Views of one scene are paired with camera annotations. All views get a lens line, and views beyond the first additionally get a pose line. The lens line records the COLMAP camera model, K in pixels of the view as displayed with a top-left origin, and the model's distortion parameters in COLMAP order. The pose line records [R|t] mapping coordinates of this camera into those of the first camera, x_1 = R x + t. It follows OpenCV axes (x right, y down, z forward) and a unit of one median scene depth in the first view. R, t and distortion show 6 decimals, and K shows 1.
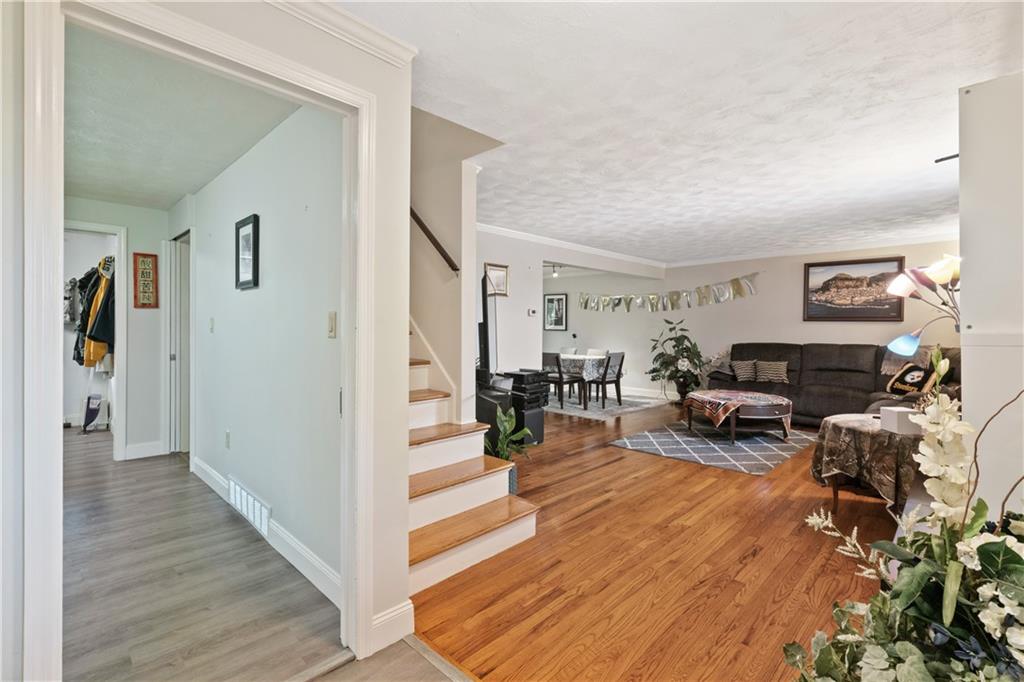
lens RADIAL K [[466.1, 0, 511.6], [0, 466.1, 327.5], [0, 0, 1]] dist [0.001039, 0.001555]
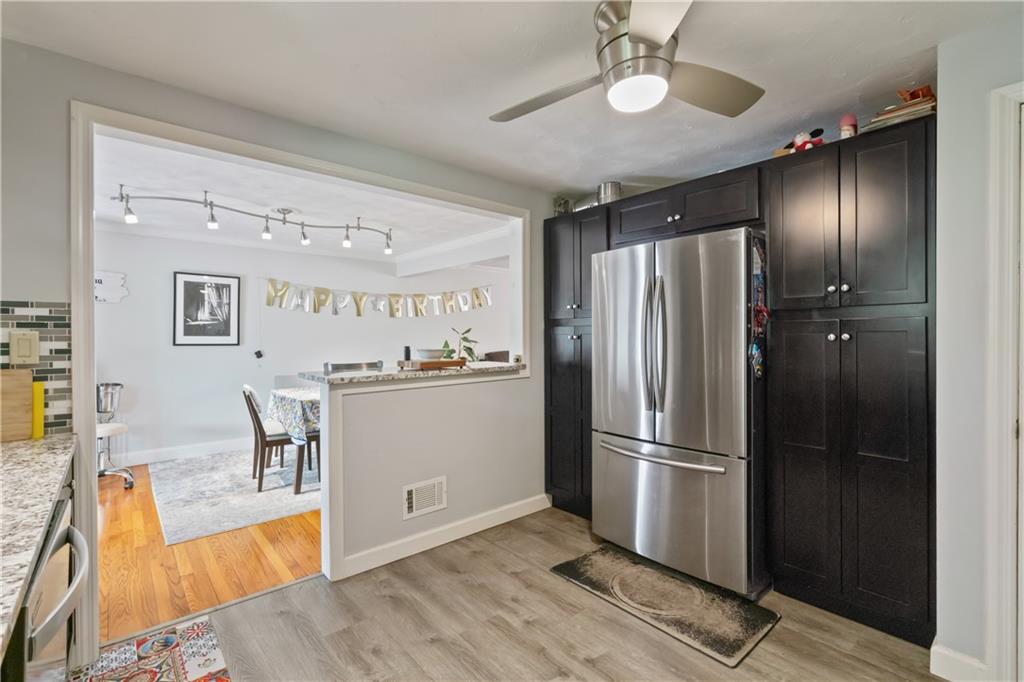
lens RADIAL K [[466.1, 0, 510.8], [0, 466.1, 337.6], [0, 0, 1]] dist [0.001039, 0.001555]
pose [[0.090560, -0.009066, 0.995850, -0.674015], [0.006824, 0.999941, 0.008483, -0.007907], [-0.995868, 0.006028, 0.090616, 1.097186]]
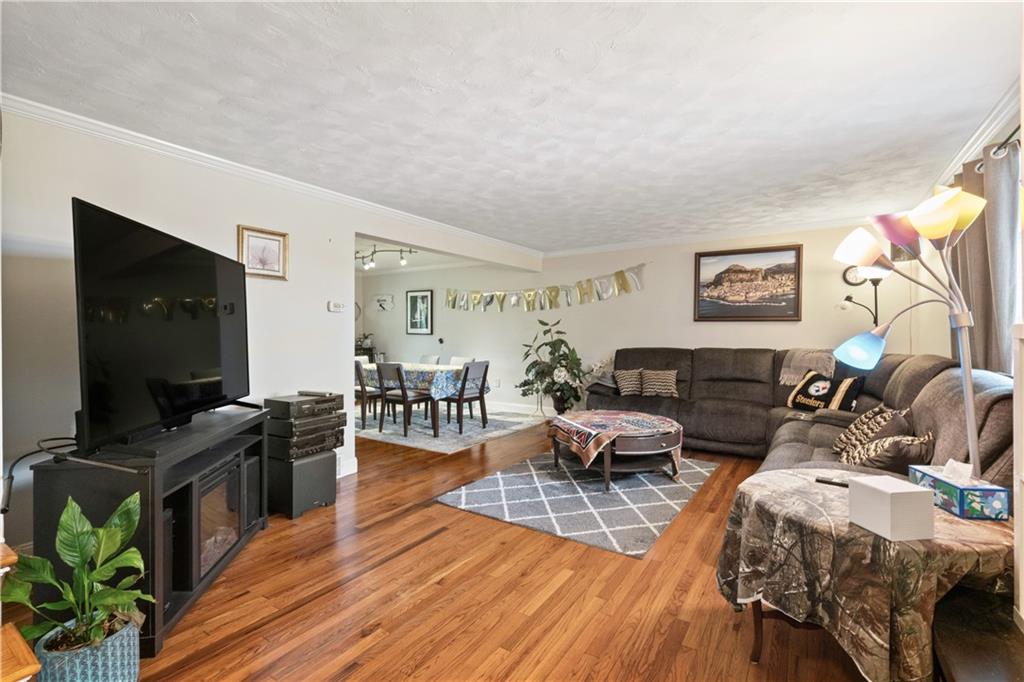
lens RADIAL K [[466.1, 0, 510.8], [0, 466.1, 334.0], [0, 0, 1]] dist [0.001039, 0.001555]
pose [[0.981468, -0.002965, 0.191601, 0.165995], [0.002612, 0.999994, 0.002099, 0.007678], [-0.191606, -0.001559, 0.981471, 0.281883]]
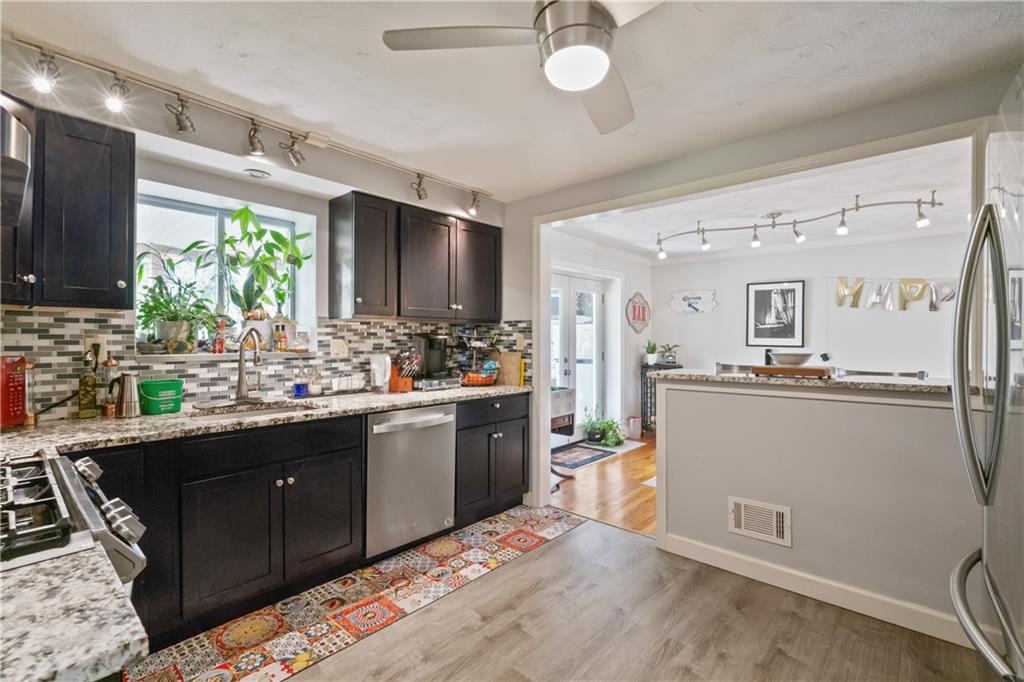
lens RADIAL K [[466.1, 0, 501.0], [0, 466.1, 338.1], [0, 0, 1]] dist [0.001039, 0.001555]
pose [[0.999812, -0.000890, 0.019370, -0.429527], [0.000964, 0.999992, -0.003837, -0.004012], [-0.019367, 0.003855, 0.999805, 0.787160]]
